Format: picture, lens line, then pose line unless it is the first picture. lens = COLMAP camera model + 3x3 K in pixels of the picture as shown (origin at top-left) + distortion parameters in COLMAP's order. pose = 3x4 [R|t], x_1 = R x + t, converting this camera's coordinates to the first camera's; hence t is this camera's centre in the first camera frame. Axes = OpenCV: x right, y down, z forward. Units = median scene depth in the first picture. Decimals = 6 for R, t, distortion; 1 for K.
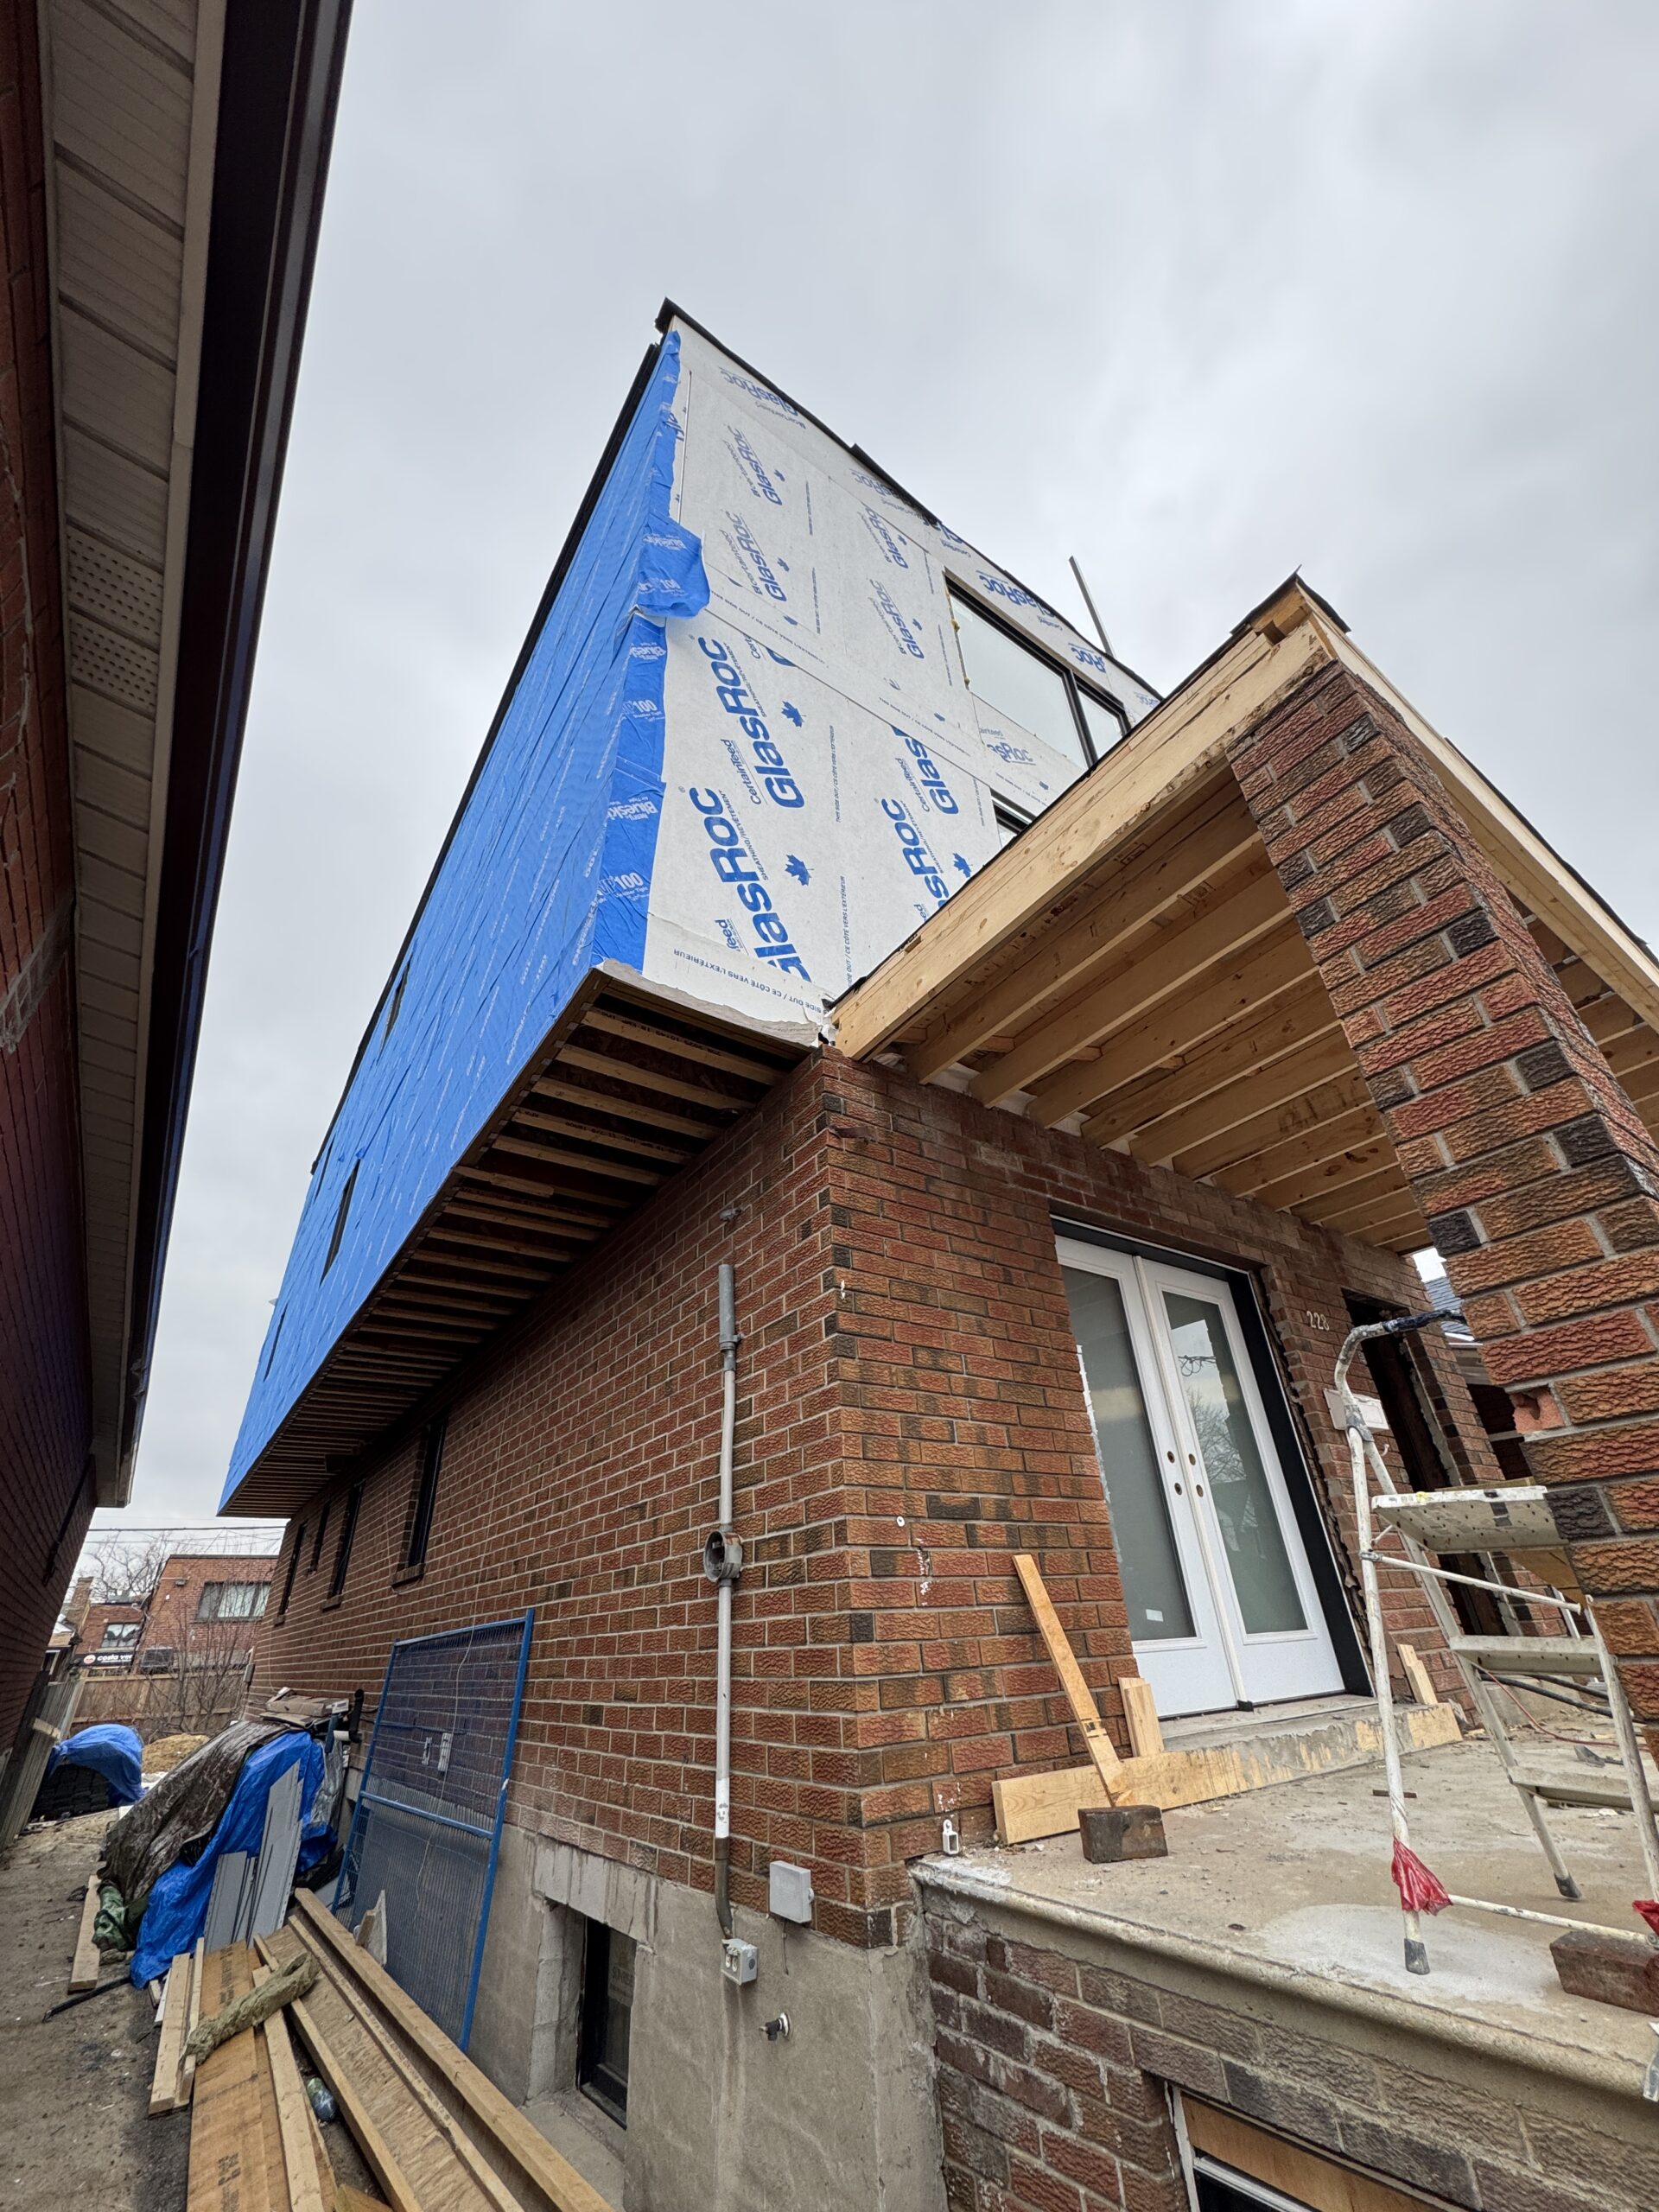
lens RADIAL K [[881.6, 0, 828.7], [0, 881.6, 1110.8], [0, 0, 1]] dist [-0.010169, 0.000685]
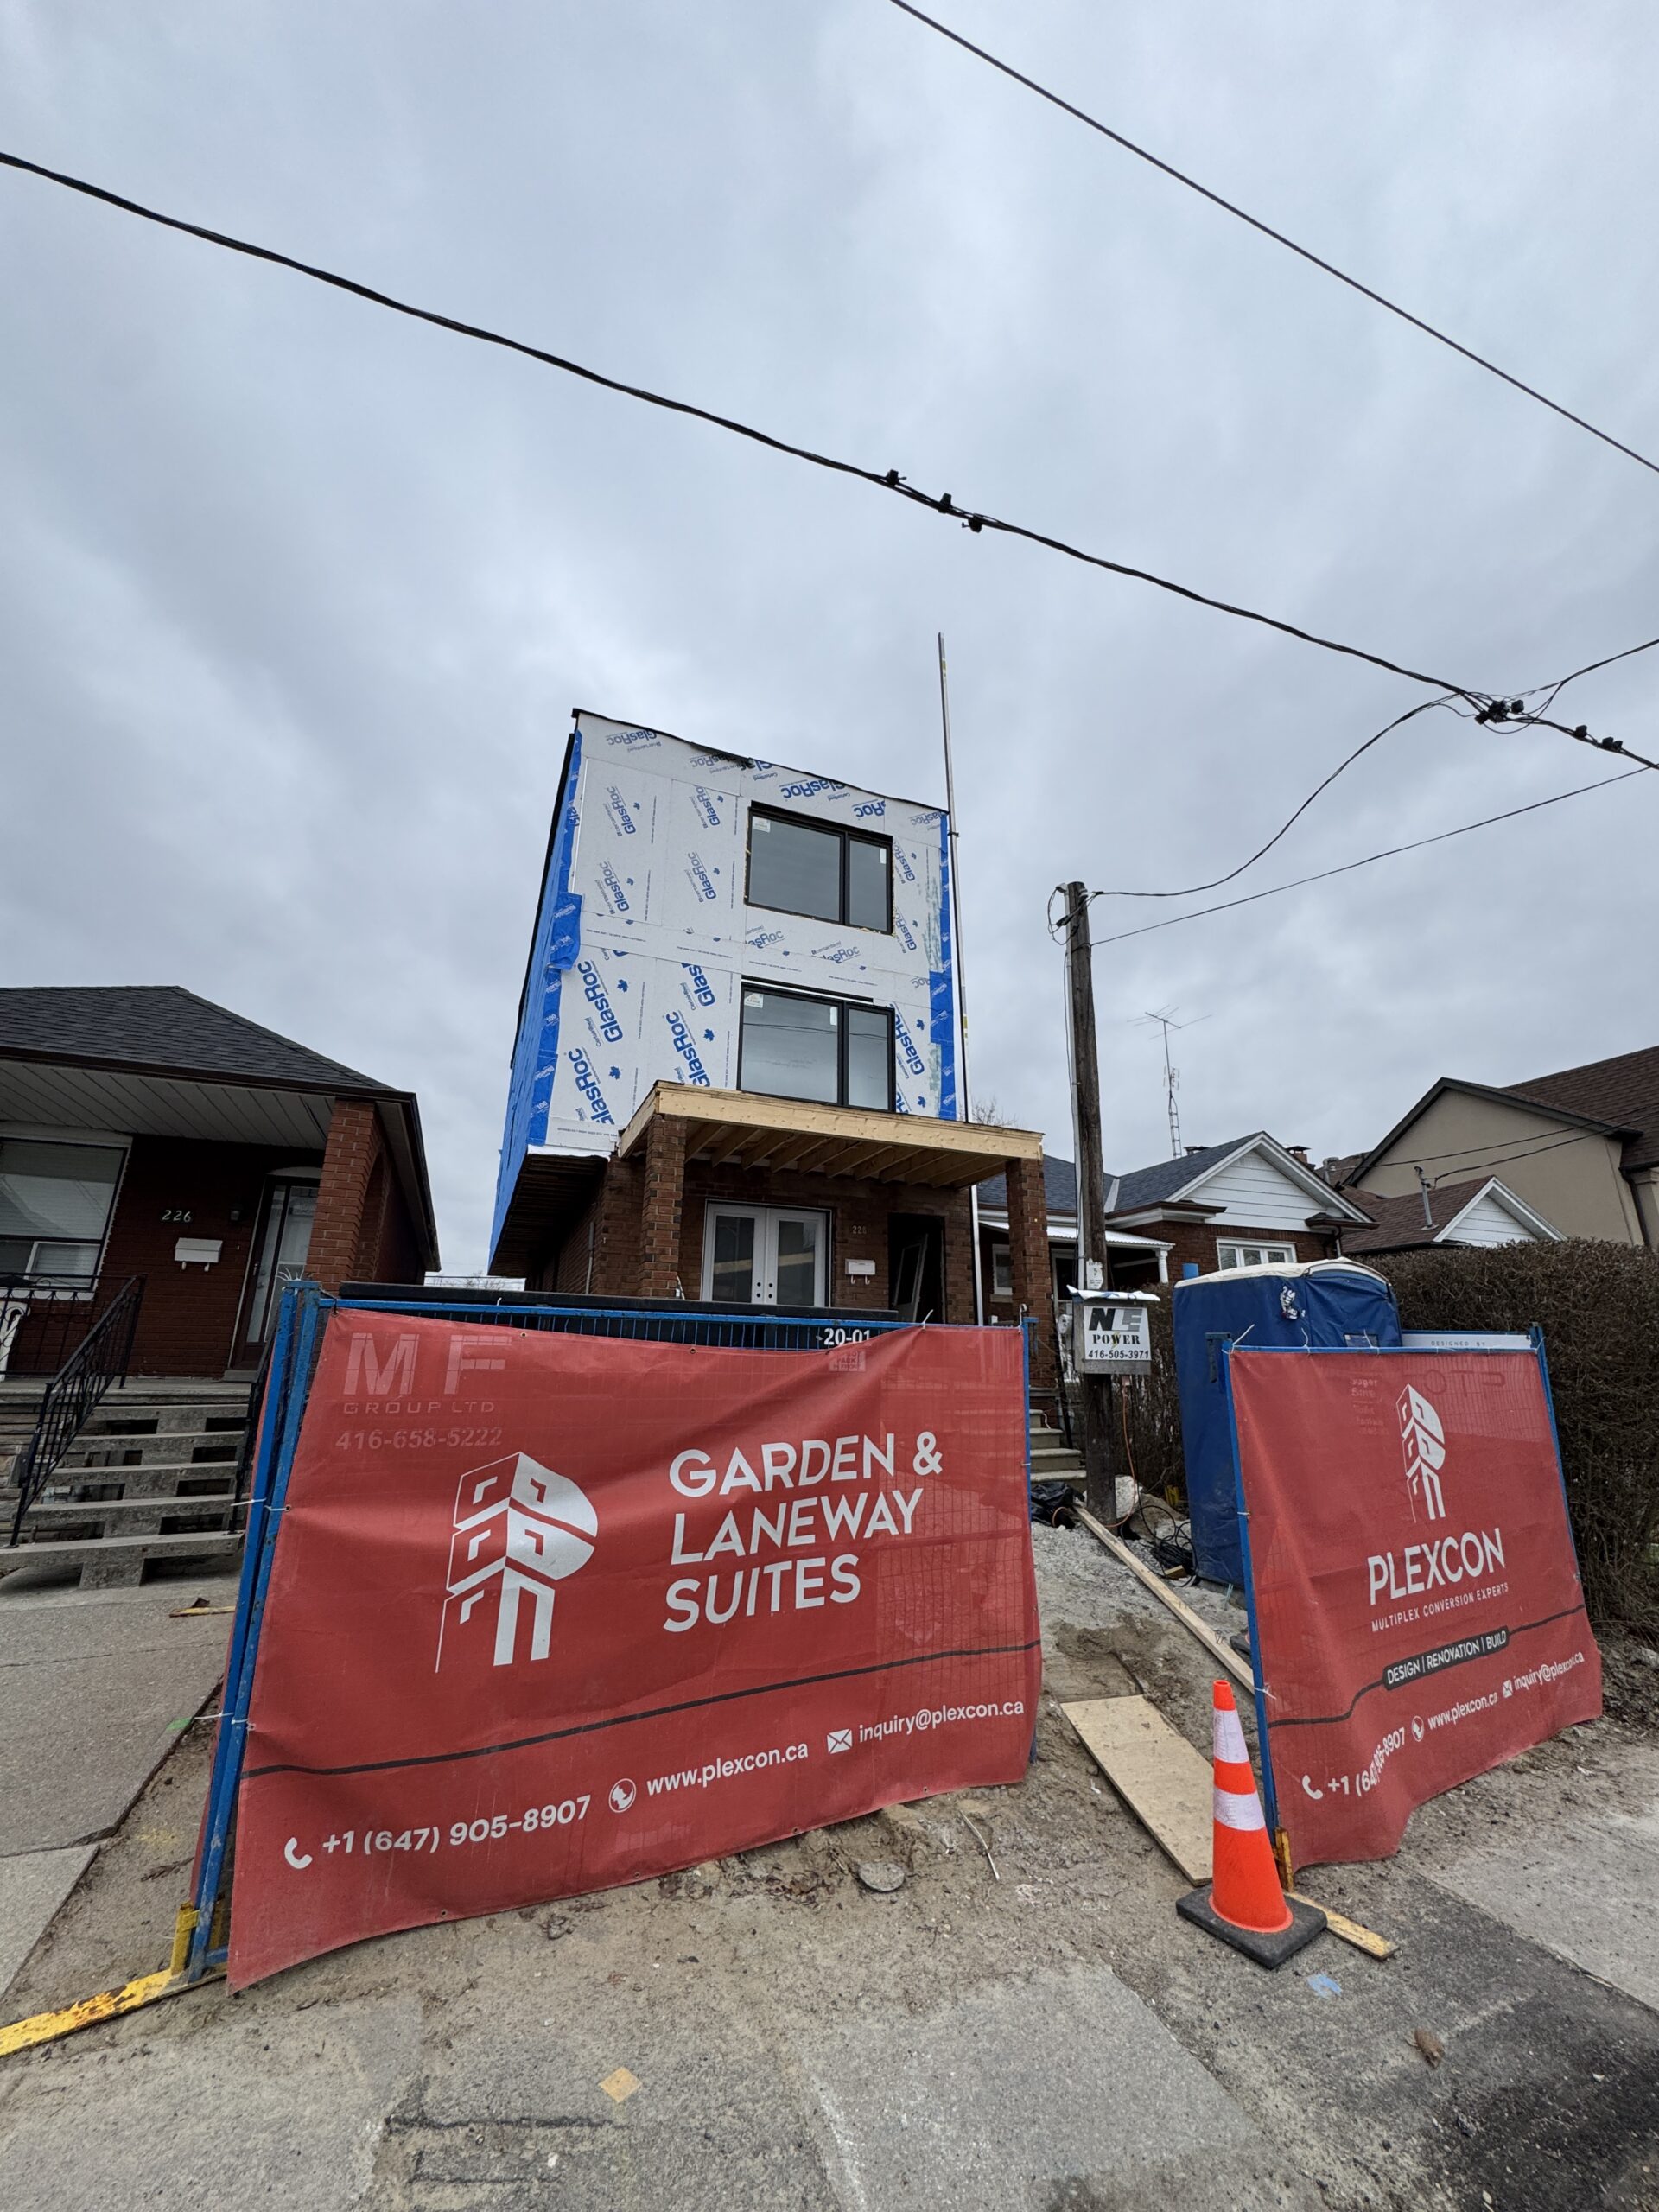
lens RADIAL K [[881.6, 0, 833.1], [0, 881.6, 1107.9], [0, 0, 1]] dist [-0.010169, 0.000685]
pose [[0.977110, -0.006647, -0.212631, 1.276587], [0.058980, 0.968794, 0.240748, -0.843641], [0.204395, -0.247778, 0.947010, -1.524888]]
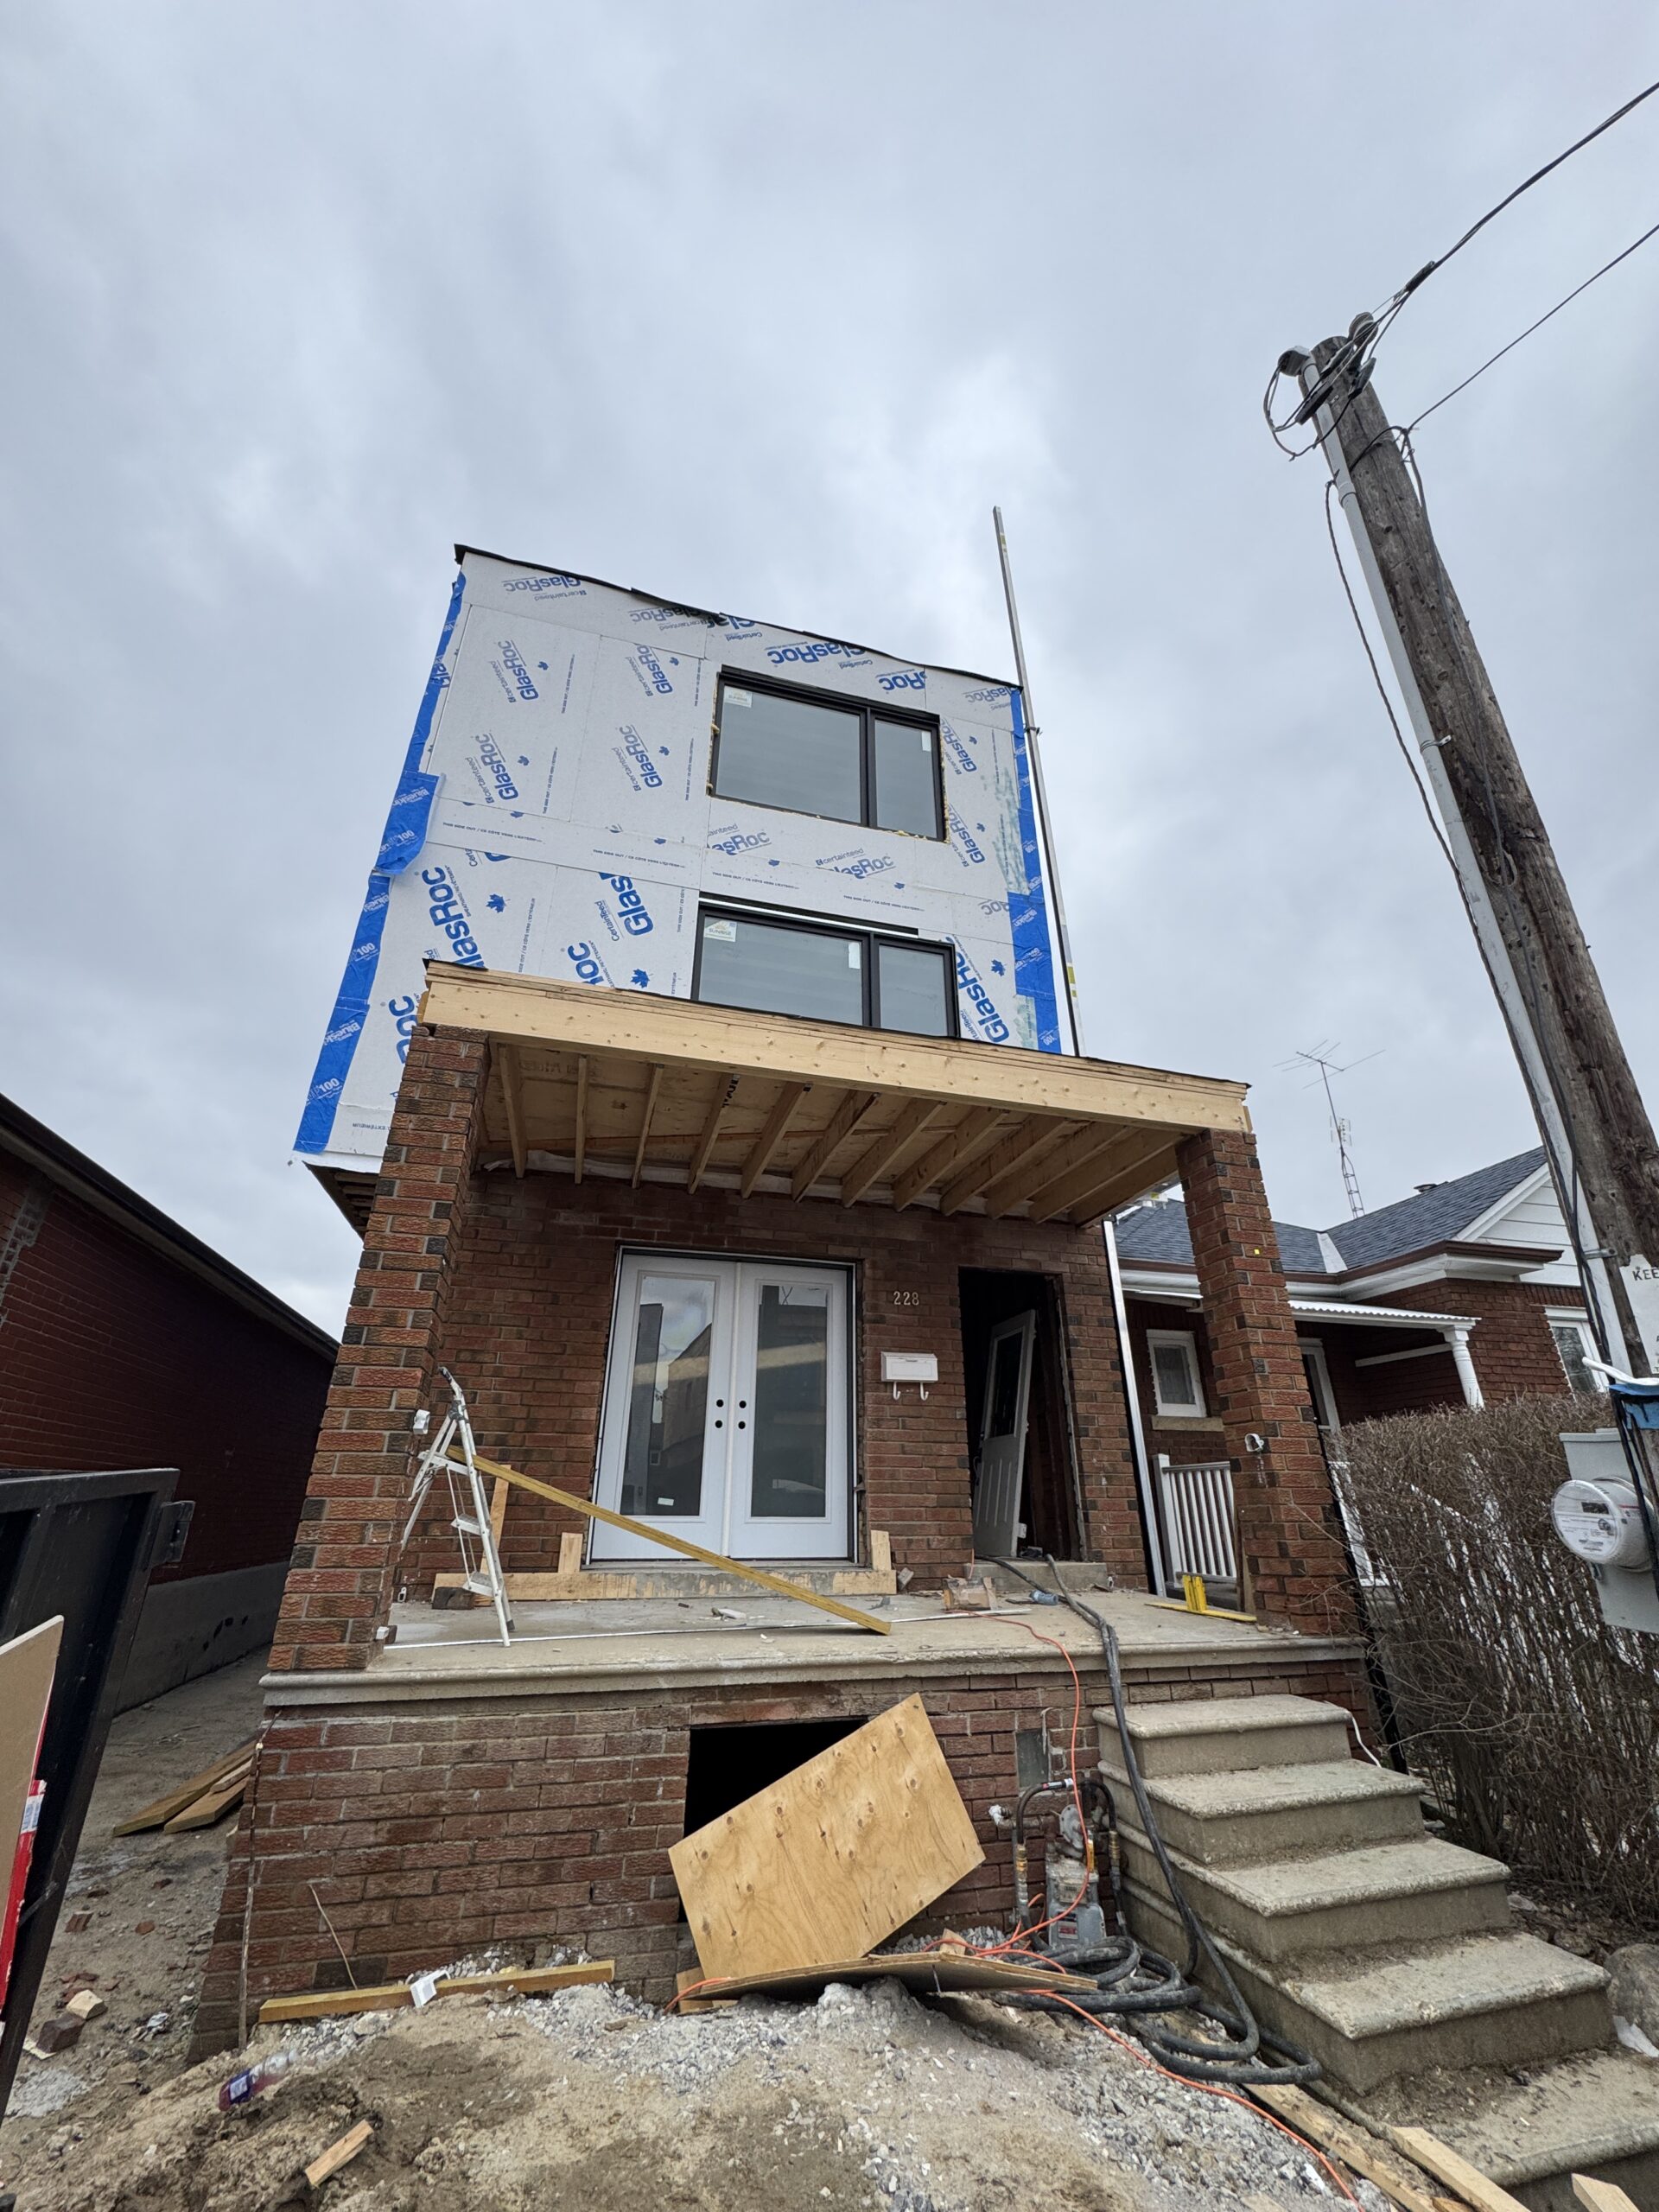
lens RADIAL K [[881.6, 0, 827.6], [0, 881.6, 1108.3], [0, 0, 1]] dist [-0.010169, 0.000685]
pose [[0.942369, -0.091123, -0.321927, 1.147832], [0.128508, 0.986972, 0.096811, -0.236117], [0.308911, -0.132602, 0.941802, -0.307794]]
